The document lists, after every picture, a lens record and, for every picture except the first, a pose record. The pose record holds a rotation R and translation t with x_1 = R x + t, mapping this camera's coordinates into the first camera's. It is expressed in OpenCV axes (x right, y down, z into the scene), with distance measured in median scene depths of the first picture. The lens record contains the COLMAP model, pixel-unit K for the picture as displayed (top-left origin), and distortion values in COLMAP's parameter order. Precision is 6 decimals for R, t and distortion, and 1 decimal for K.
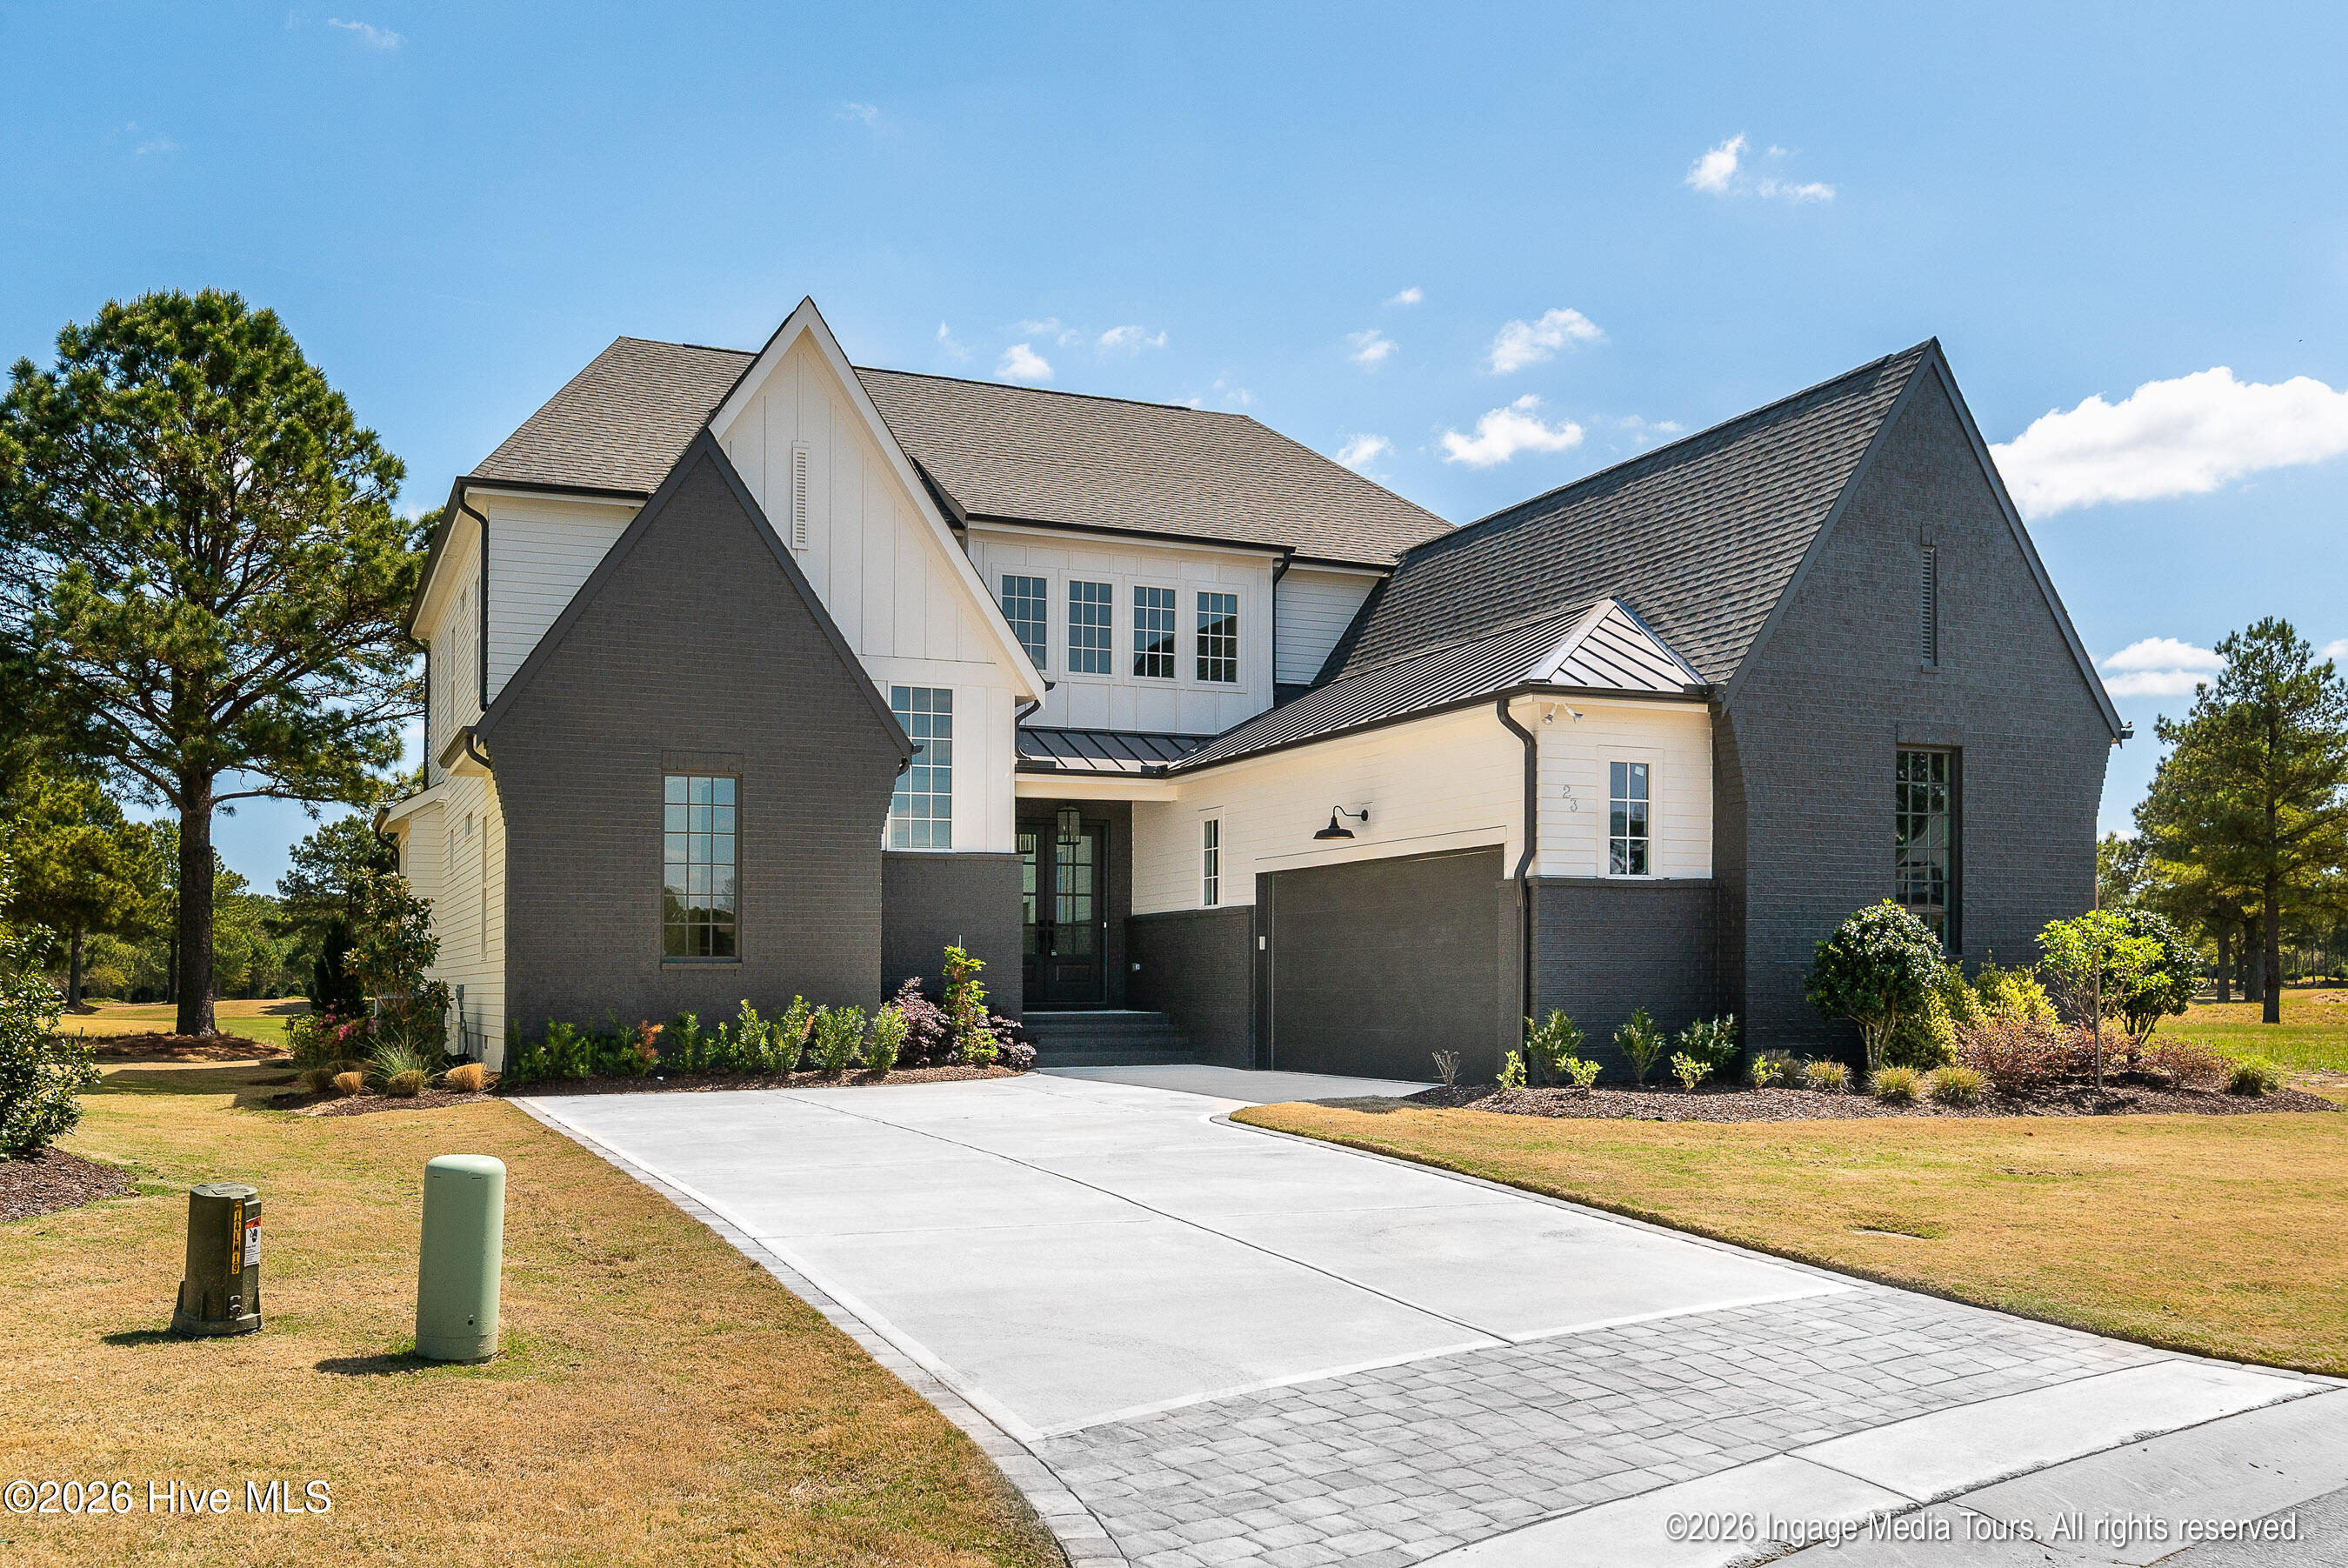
lens RADIAL K [[1949.3, 0, 1174.0], [0, 1949.3, 784.0], [0, 0, 1]] dist [0.001765, 0.000006]
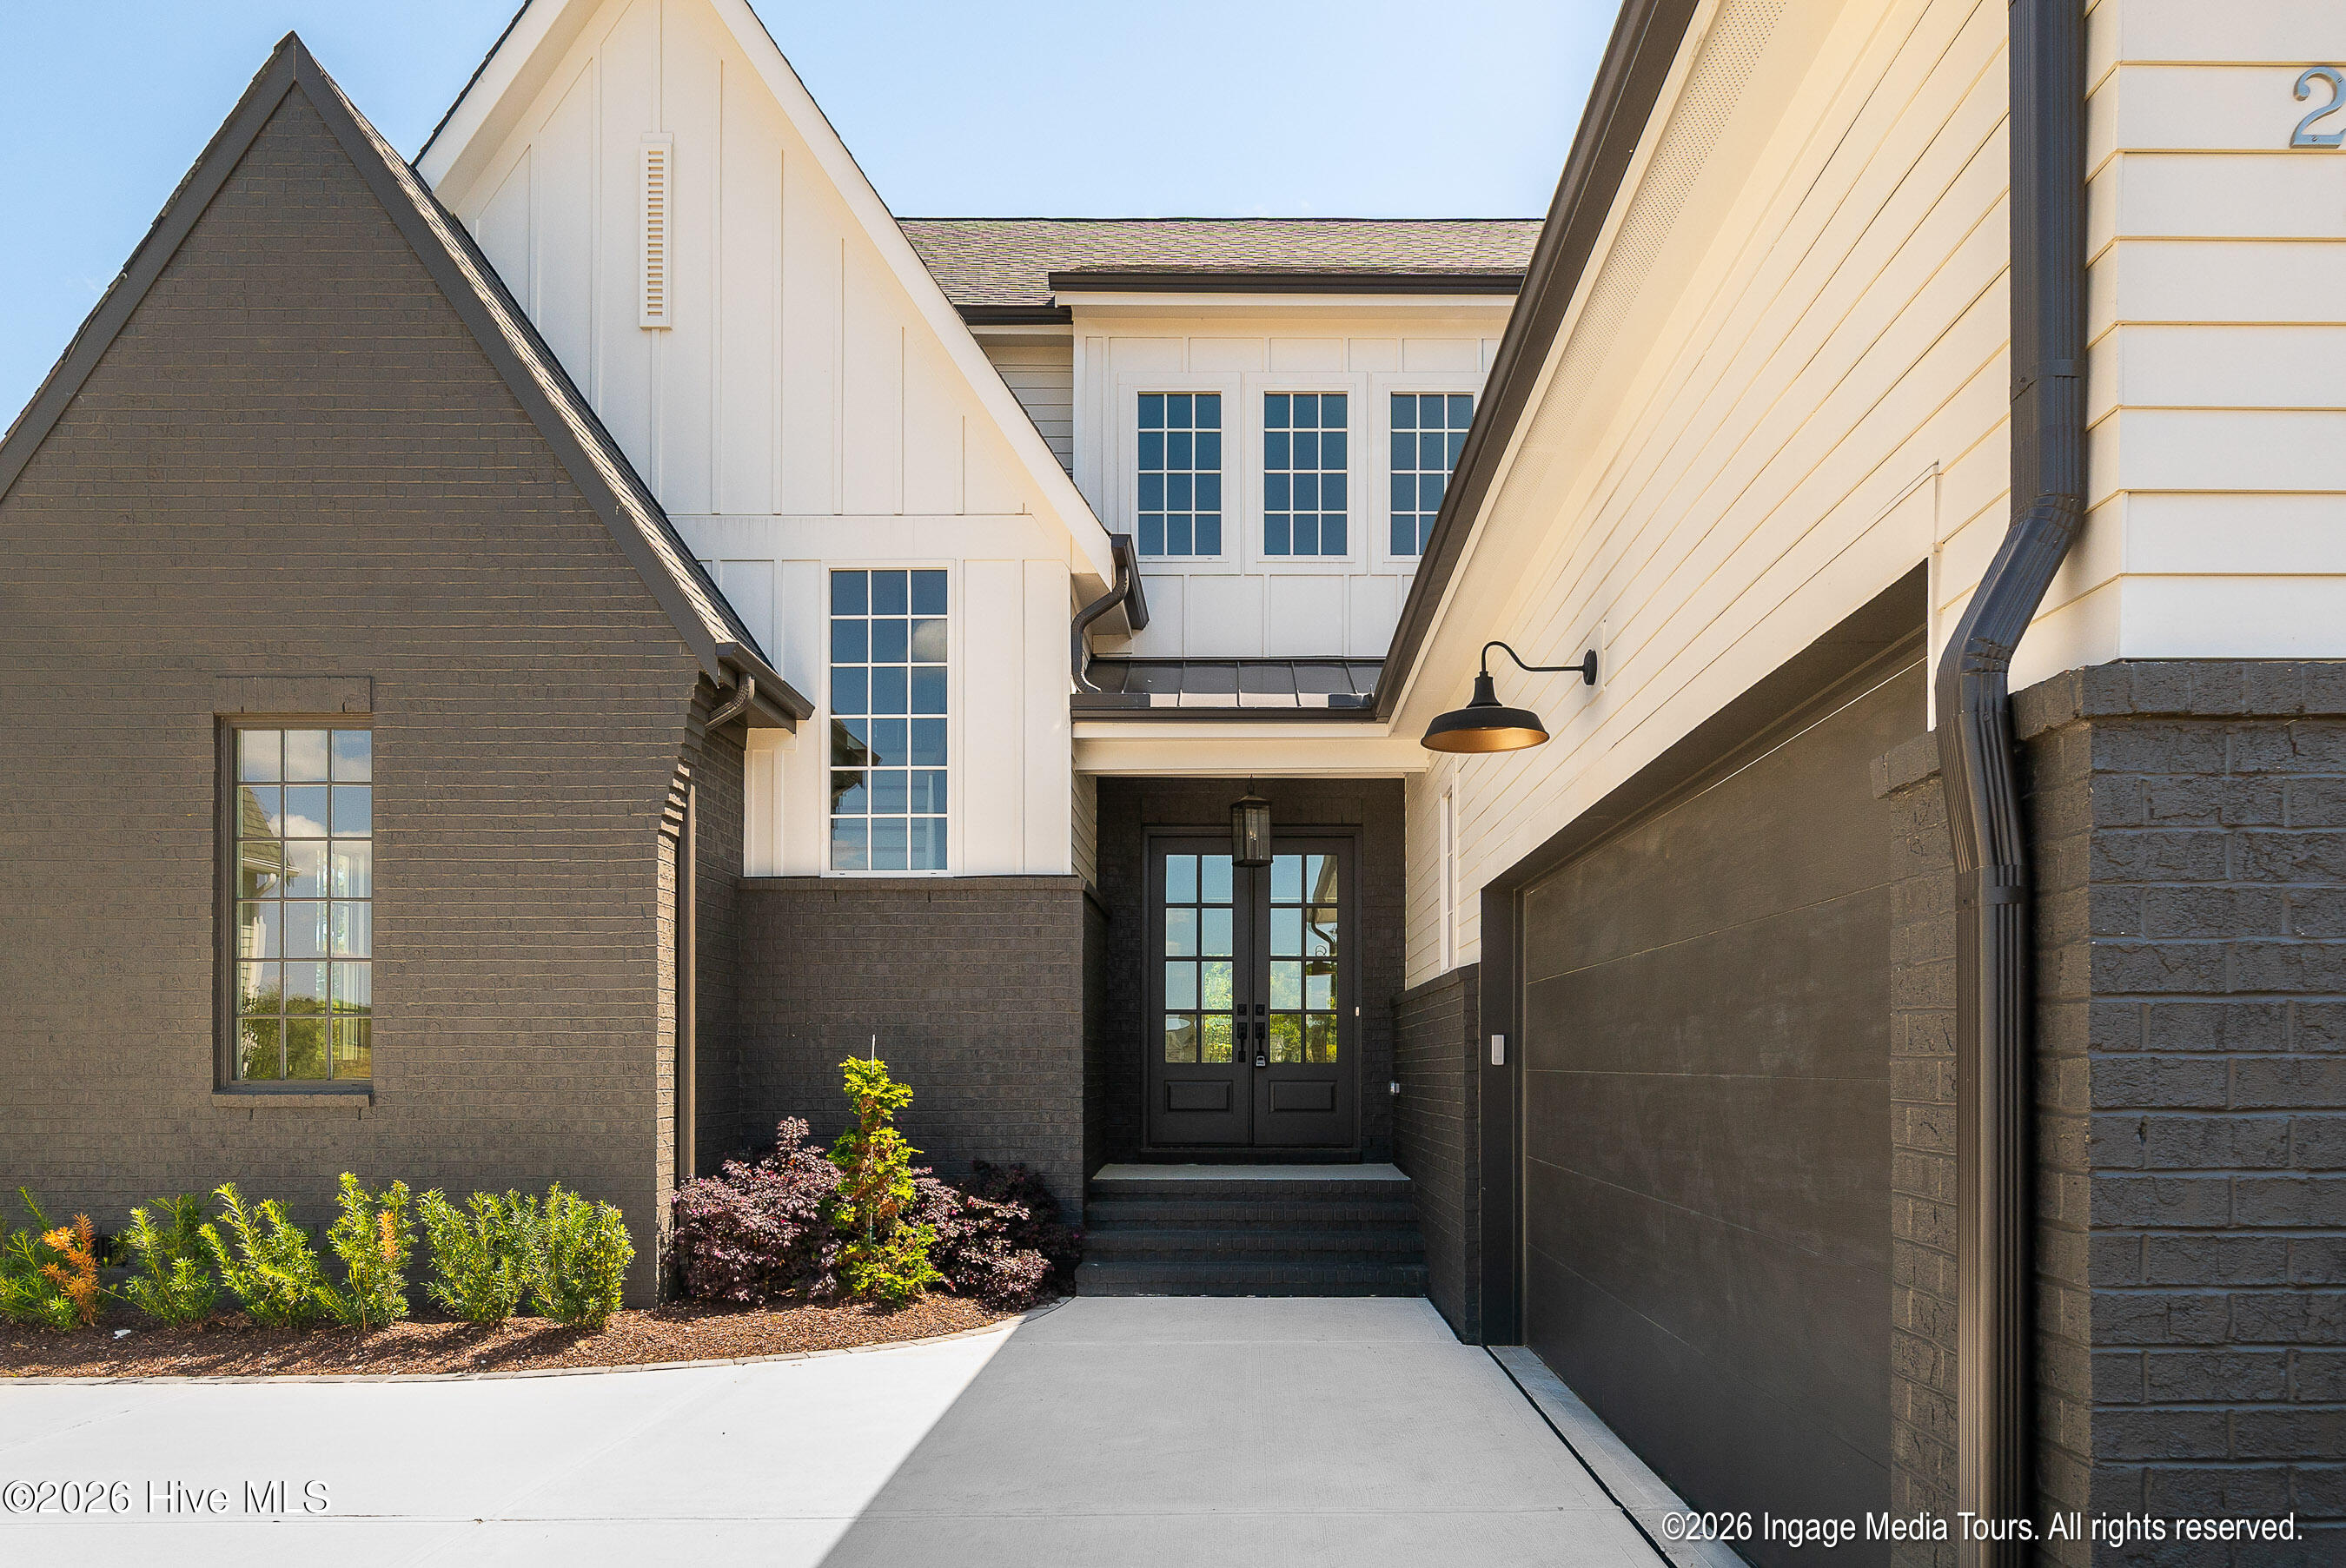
lens RADIAL K [[1668.1, 0, 1173.7], [0, 1668.1, 970.6], [0, 0, 1]] dist [-0.011679, -0.001626]
pose [[0.914519, -0.019287, -0.404084, 0.128981], [0.038052, 0.998535, 0.038461, 0.047232], [0.402750, -0.050549, 0.913913, 0.635865]]
